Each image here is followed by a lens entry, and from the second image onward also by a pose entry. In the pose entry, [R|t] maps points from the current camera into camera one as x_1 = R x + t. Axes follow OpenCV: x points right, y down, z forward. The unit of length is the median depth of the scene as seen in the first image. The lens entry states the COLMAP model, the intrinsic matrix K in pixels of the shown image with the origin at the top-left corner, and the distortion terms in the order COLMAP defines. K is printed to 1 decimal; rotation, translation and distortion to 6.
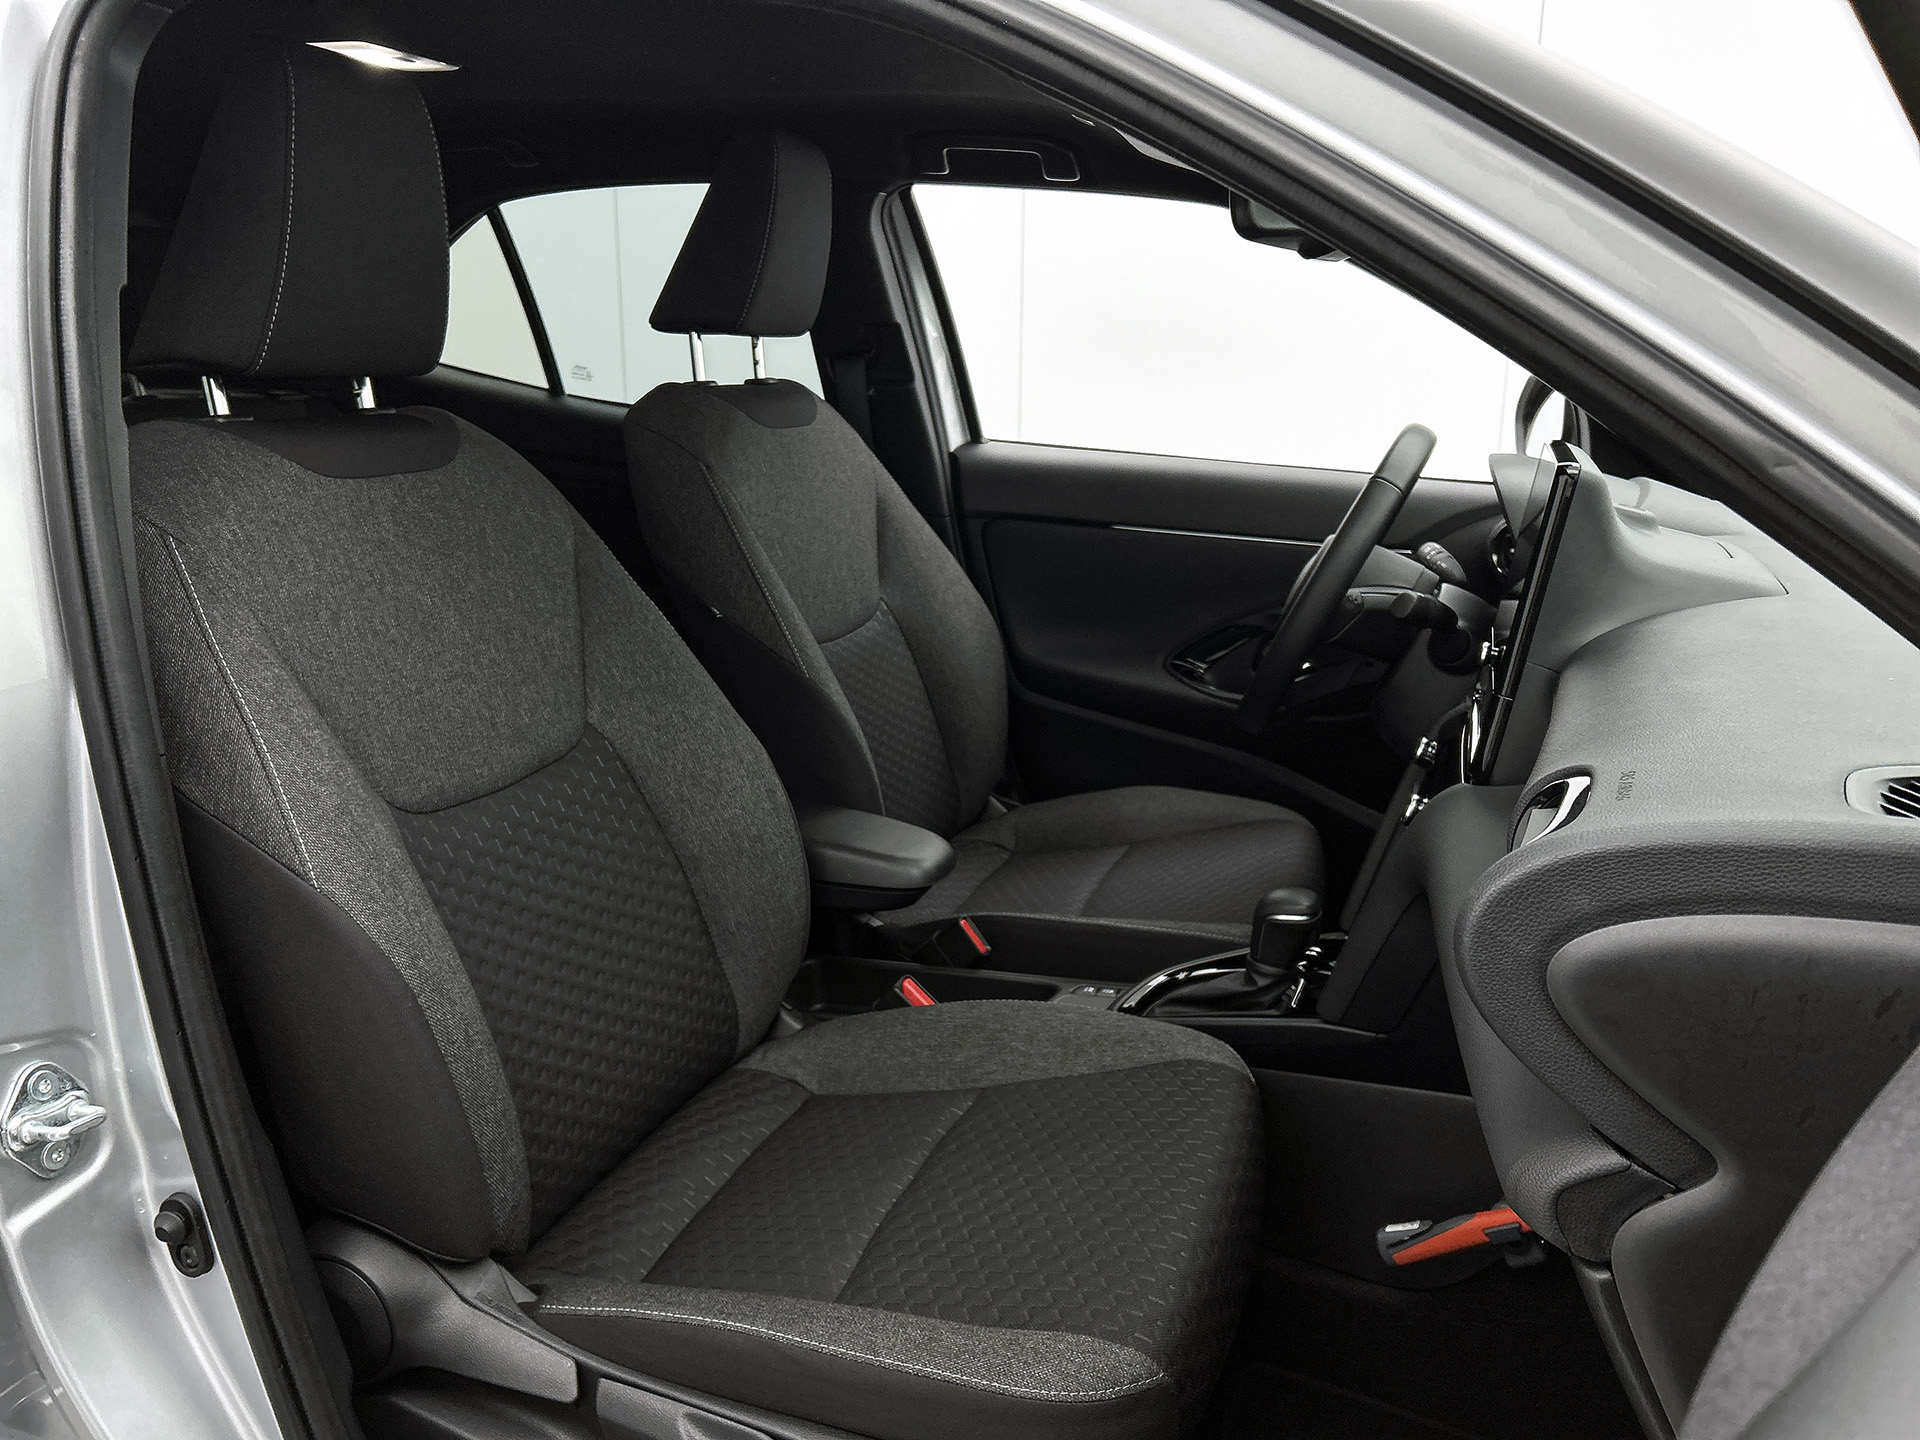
lens RADIAL K [[1432.2, 0, 960.0], [0, 1432.2, 720.0], [0, 0, 1]] dist [0.130163, -0.313237]
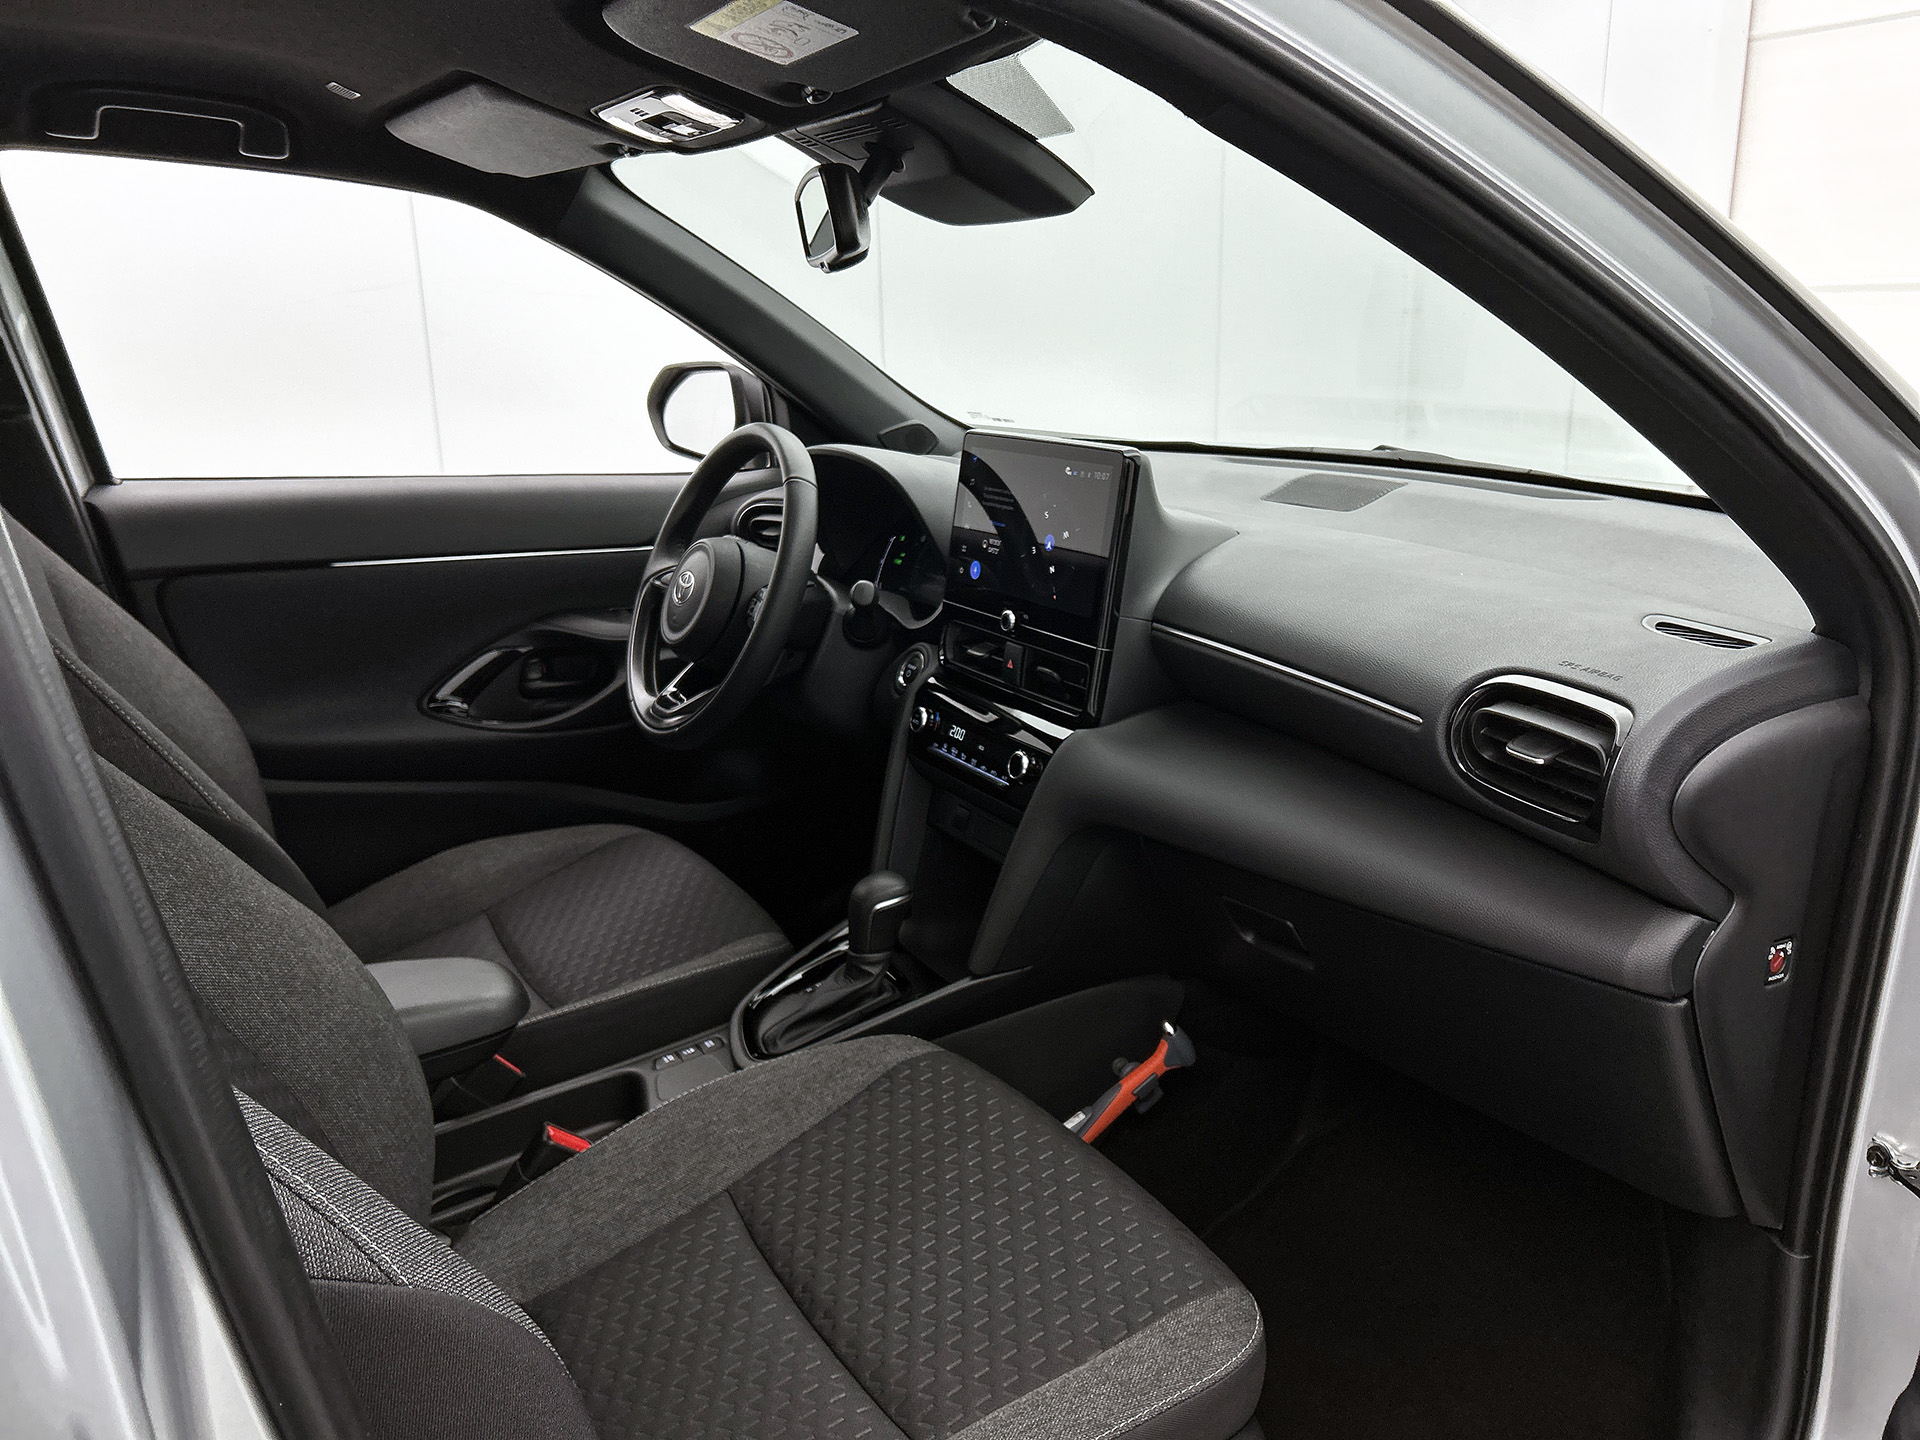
lens RADIAL K [[1432.2, 0, 960.0], [0, 1432.2, 720.0], [0, 0, 1]] dist [0.130163, -0.313237]
pose [[0.631303, -0.225208, 0.742117, -0.329094], [0.212060, 0.970568, 0.114141, -0.067966], [-0.745981, 0.085316, 0.660480, 0.176900]]
